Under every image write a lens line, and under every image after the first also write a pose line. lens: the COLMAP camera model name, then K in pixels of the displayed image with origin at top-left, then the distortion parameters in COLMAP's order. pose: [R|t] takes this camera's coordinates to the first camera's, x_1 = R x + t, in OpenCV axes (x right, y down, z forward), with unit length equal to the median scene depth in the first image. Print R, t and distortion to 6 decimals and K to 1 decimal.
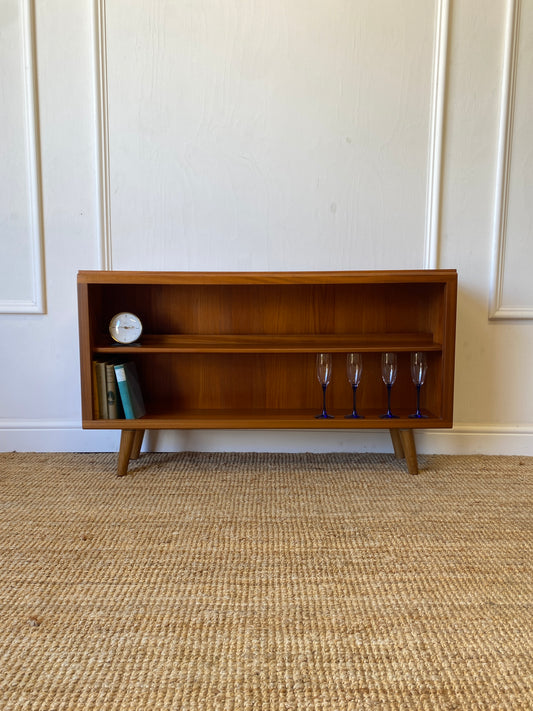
lens RADIAL K [[533.2, 0, 263.6], [0, 533.2, 354.4], [0, 0, 1]] dist [-0.001690, 0.007721]
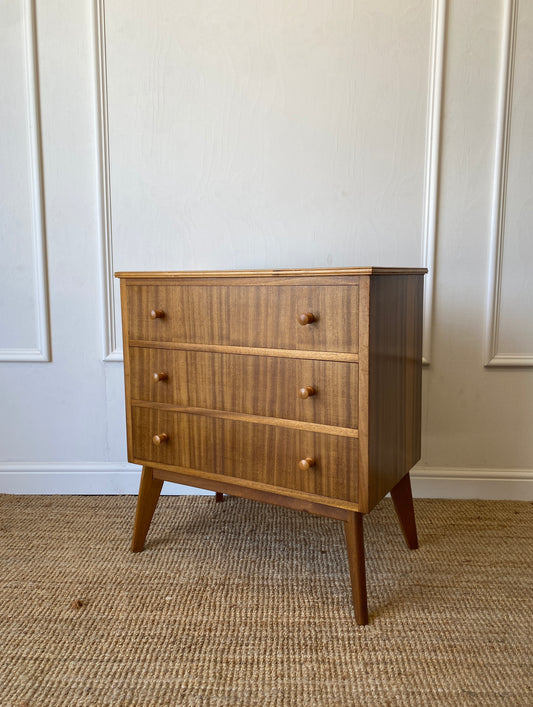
lens RADIAL K [[529.0, 0, 268.9], [0, 529.0, 348.2], [0, 0, 1]] dist [0.001758, 0.002848]
pose [[0.999782, -0.001969, -0.020792, 0.059004], [0.001920, 0.999995, -0.002353, -0.170167], [0.020796, 0.002313, 0.999781, -0.023477]]
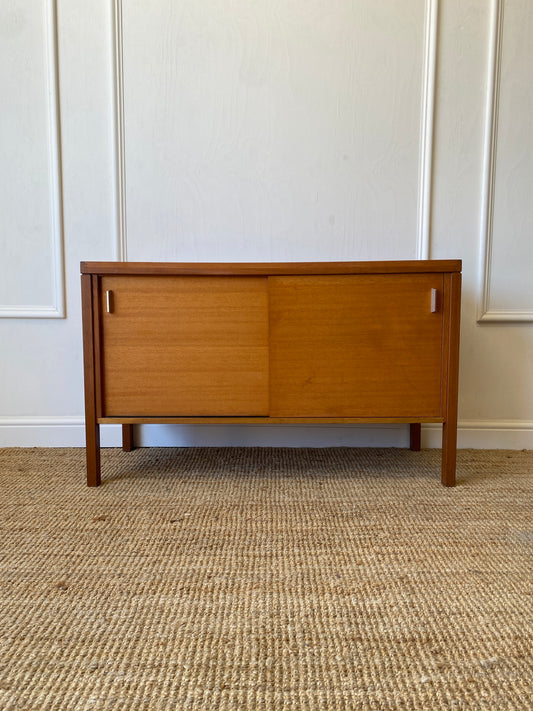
lens RADIAL K [[518.2, 0, 265.8], [0, 518.2, 352.1], [0, 0, 1]] dist [0.001594, 0.010158]
pose [[0.999992, -0.002534, -0.002943, -0.001088], [0.002457, 0.999663, -0.025829, 0.036634], [0.003008, 0.025822, 0.999662, -0.078296]]
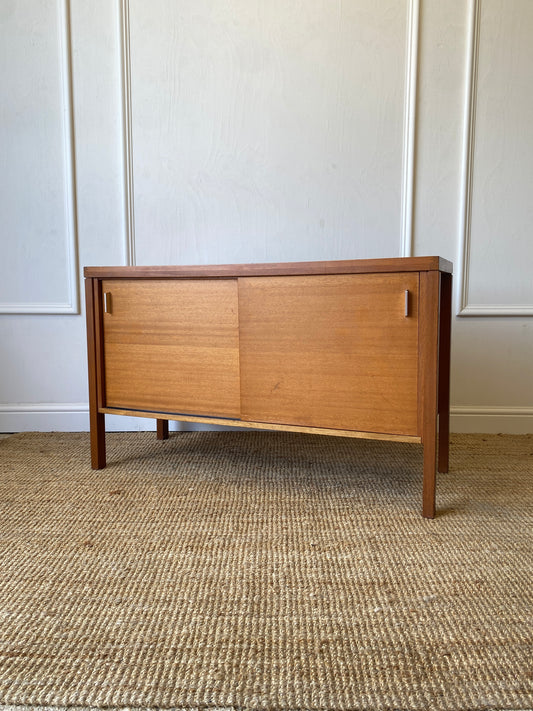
lens RADIAL K [[528.0, 0, 262.6], [0, 528.0, 341.4], [0, 0, 1]] dist [0.006264, 0.000151]
pose [[0.999837, -0.005847, -0.017066, 0.030219], [0.005551, 0.999834, -0.017334, 0.013006], [0.017165, 0.017236, 0.999704, -0.283932]]
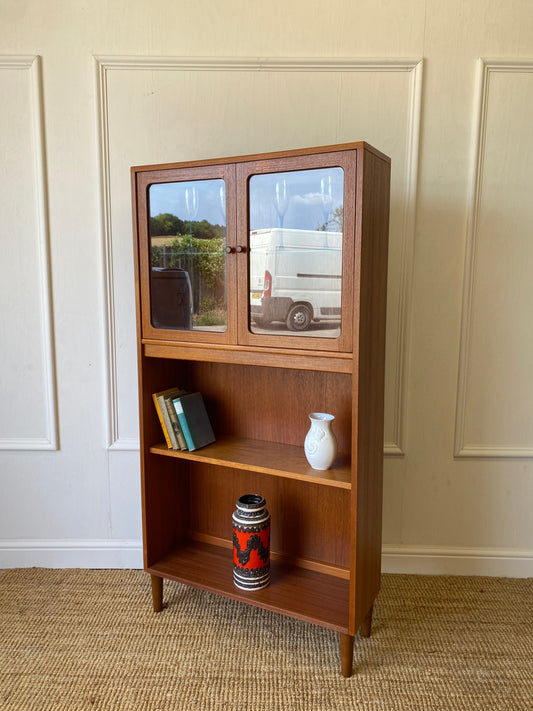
lens RADIAL K [[530.5, 0, 266.7], [0, 530.5, 349.7], [0, 0, 1]] dist [0.003150, -0.000665]
pose [[0.999862, -0.000741, -0.016585, 0.083128], [0.000995, 0.999882, 0.015322, -0.524492], [0.016572, -0.015336, 0.999745, -0.189719]]
